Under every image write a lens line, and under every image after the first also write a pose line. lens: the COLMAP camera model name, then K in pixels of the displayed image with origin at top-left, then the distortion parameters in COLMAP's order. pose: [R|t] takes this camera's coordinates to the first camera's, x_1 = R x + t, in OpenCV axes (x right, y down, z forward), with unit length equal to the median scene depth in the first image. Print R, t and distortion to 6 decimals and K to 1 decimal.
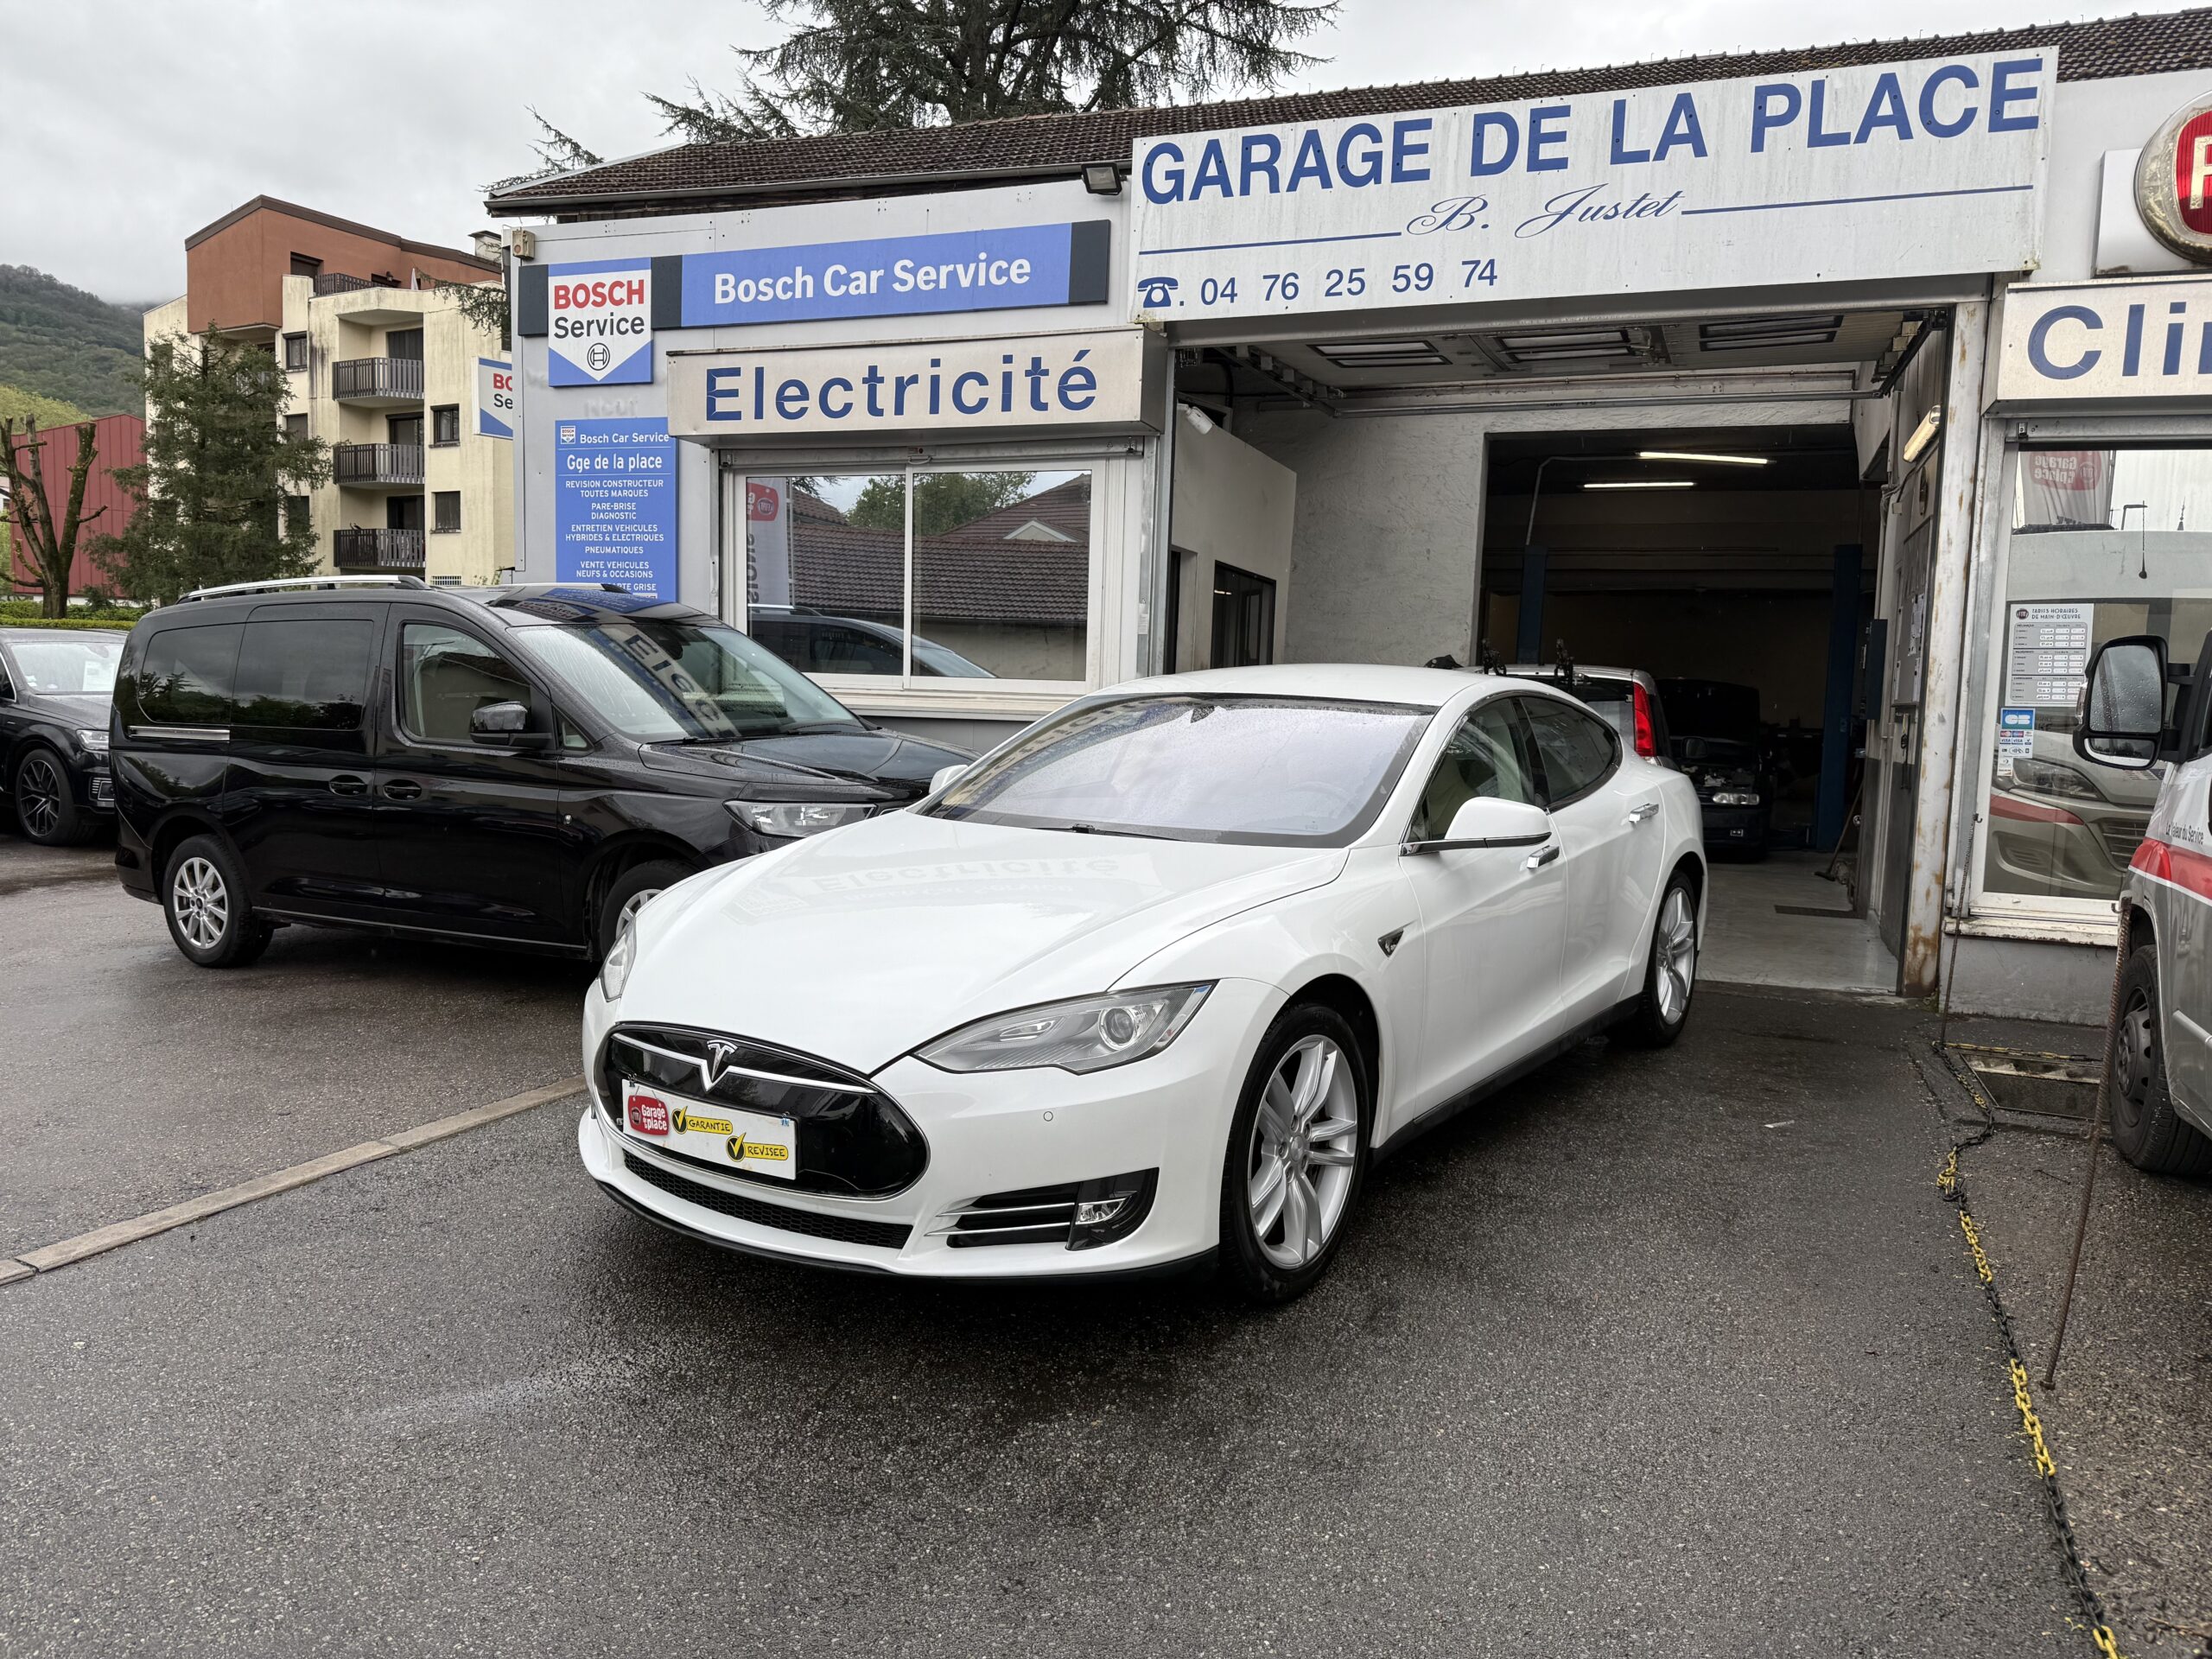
lens RADIAL K [[1513.9, 0, 1126.2], [0, 1513.9, 830.2], [0, 0, 1]] dist [0.085243, -0.121379]
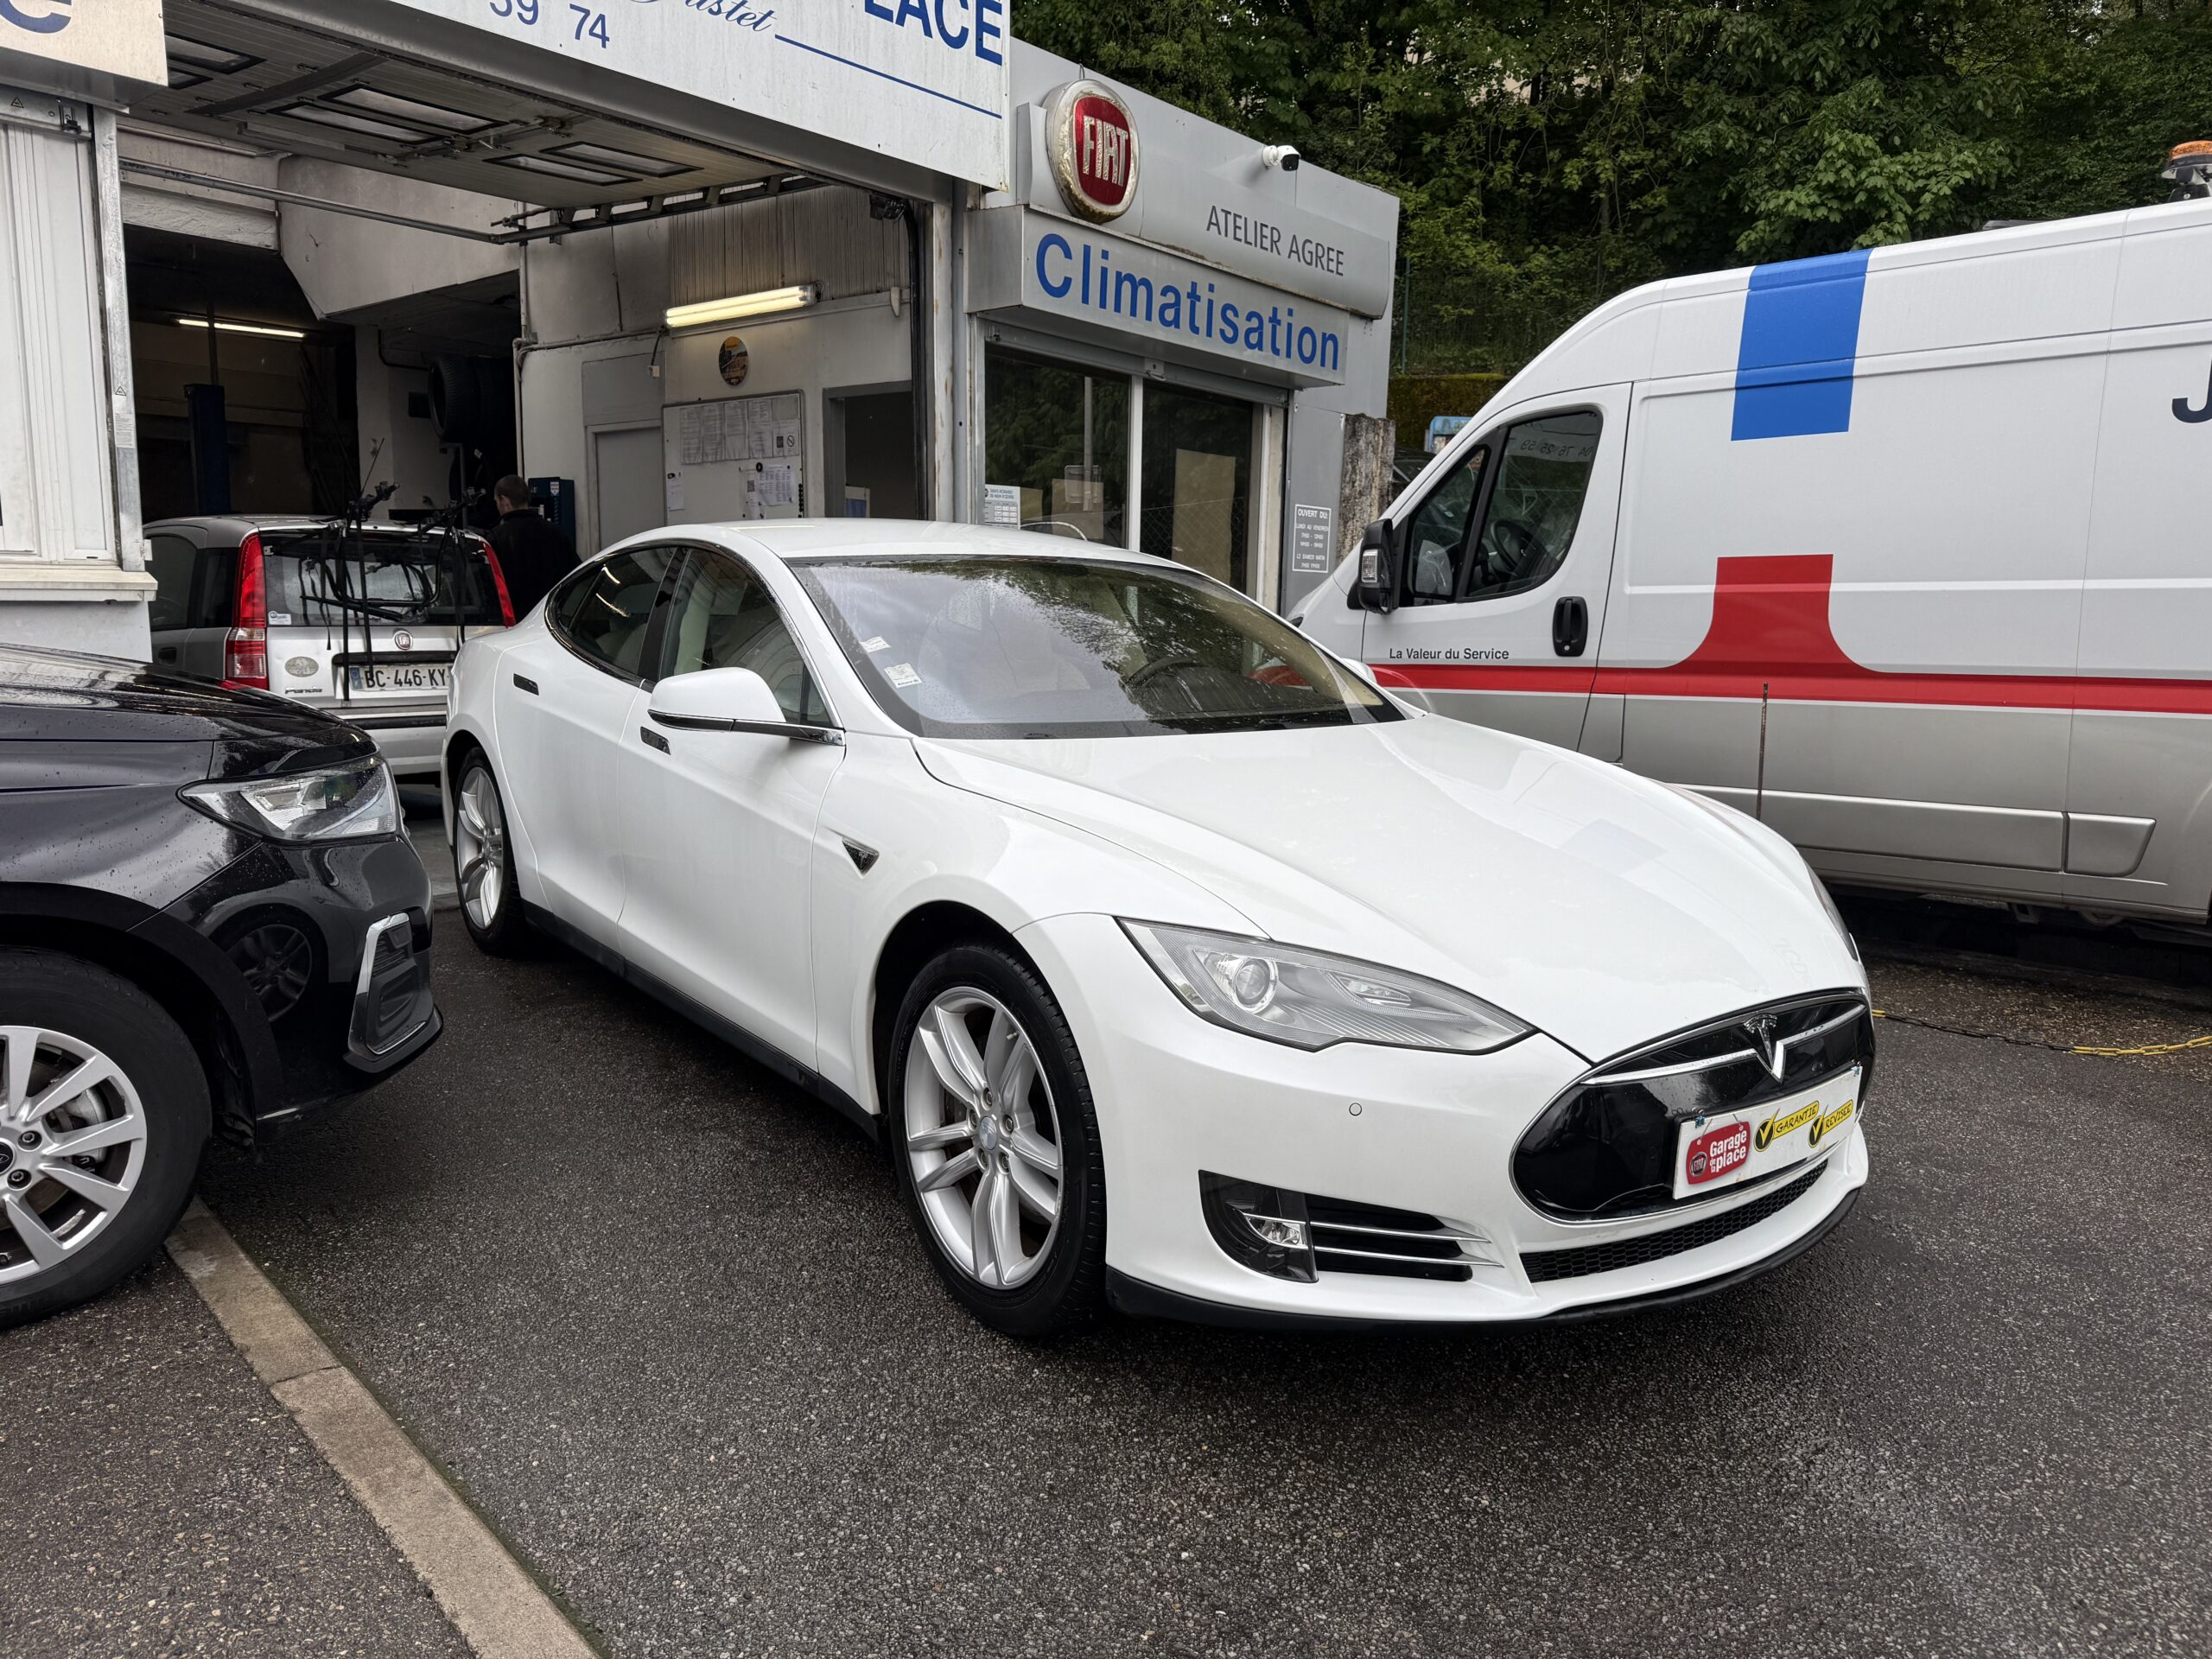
lens RADIAL K [[1521.8, 0, 1105.4], [0, 1521.8, 821.4], [0, 0, 1]] dist [0.062575, -0.094009]
pose [[0.333029, -0.157456, 0.929677, -0.450182], [0.078914, 0.987154, 0.138922, -0.037780], [-0.939608, 0.027099, 0.341177, 0.437674]]
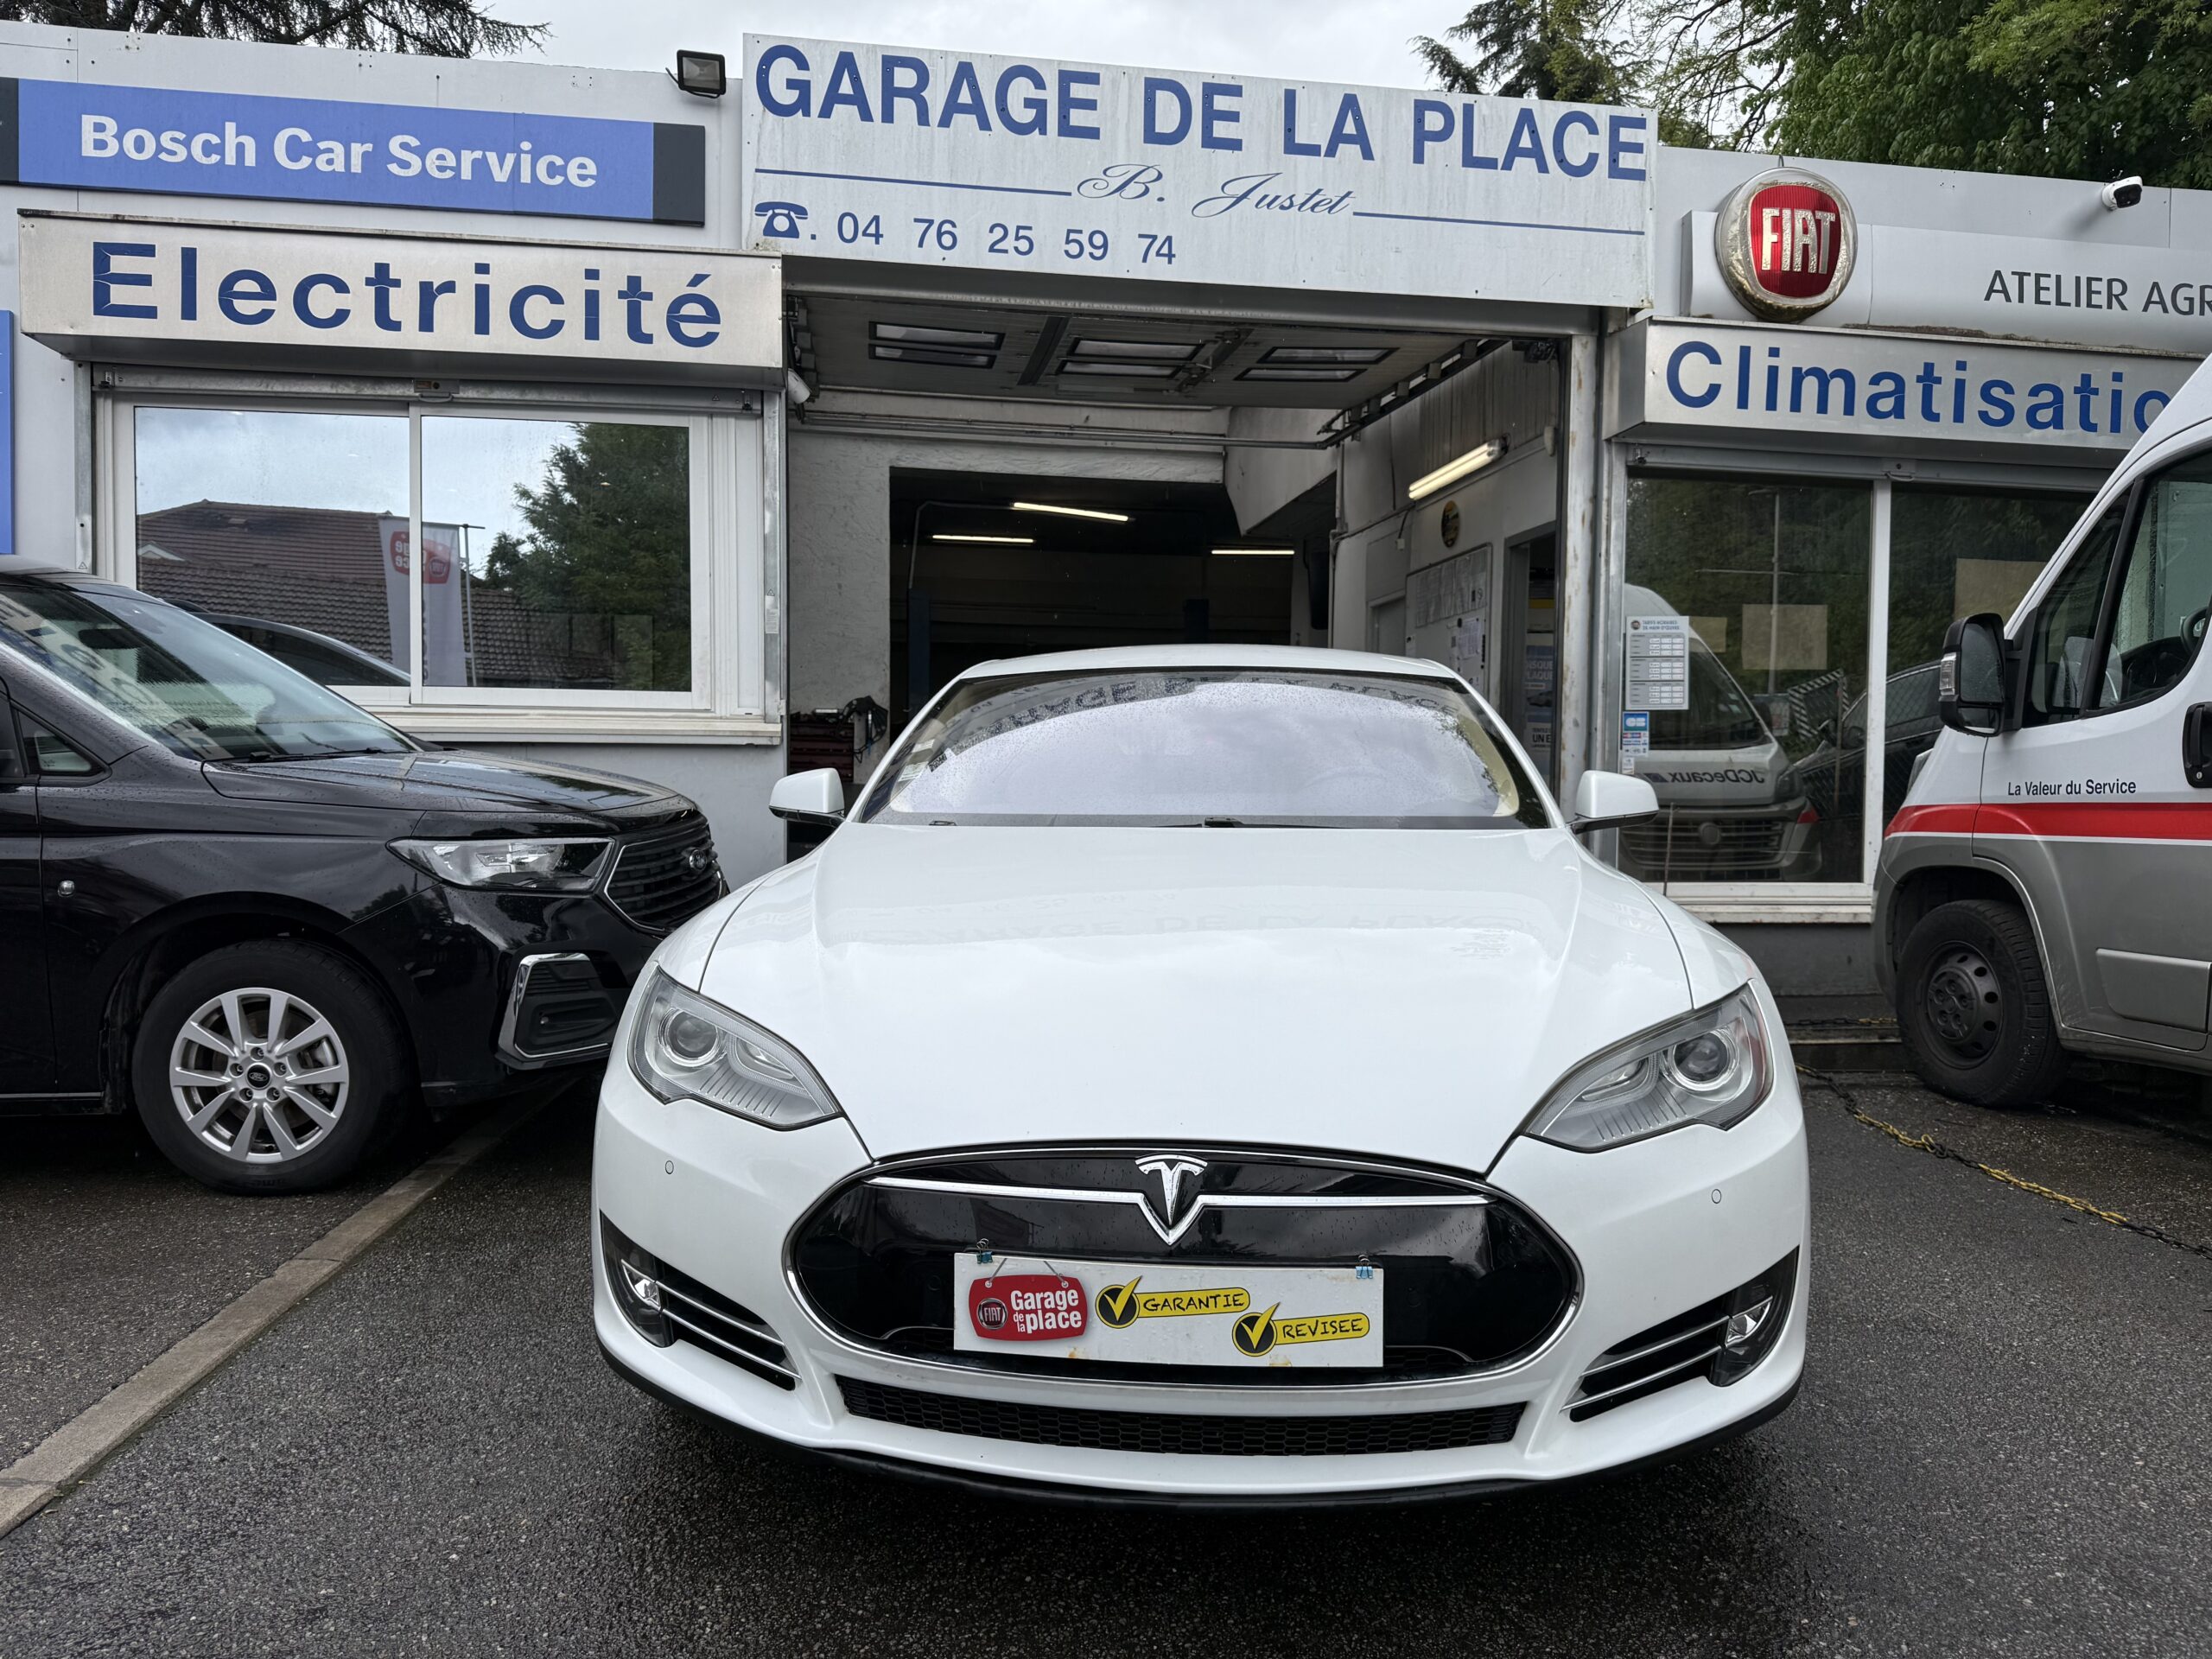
lens RADIAL K [[1536.0, 0, 1106.0], [0, 1536.0, 829.5], [0, 0, 1]] dist [0.004726, -0.015112]
pose [[0.871517, -0.037880, 0.488899, -0.238655], [0.062058, 0.997516, -0.033337, 0.013821], [-0.486422, 0.059393, 0.871703, 0.207896]]
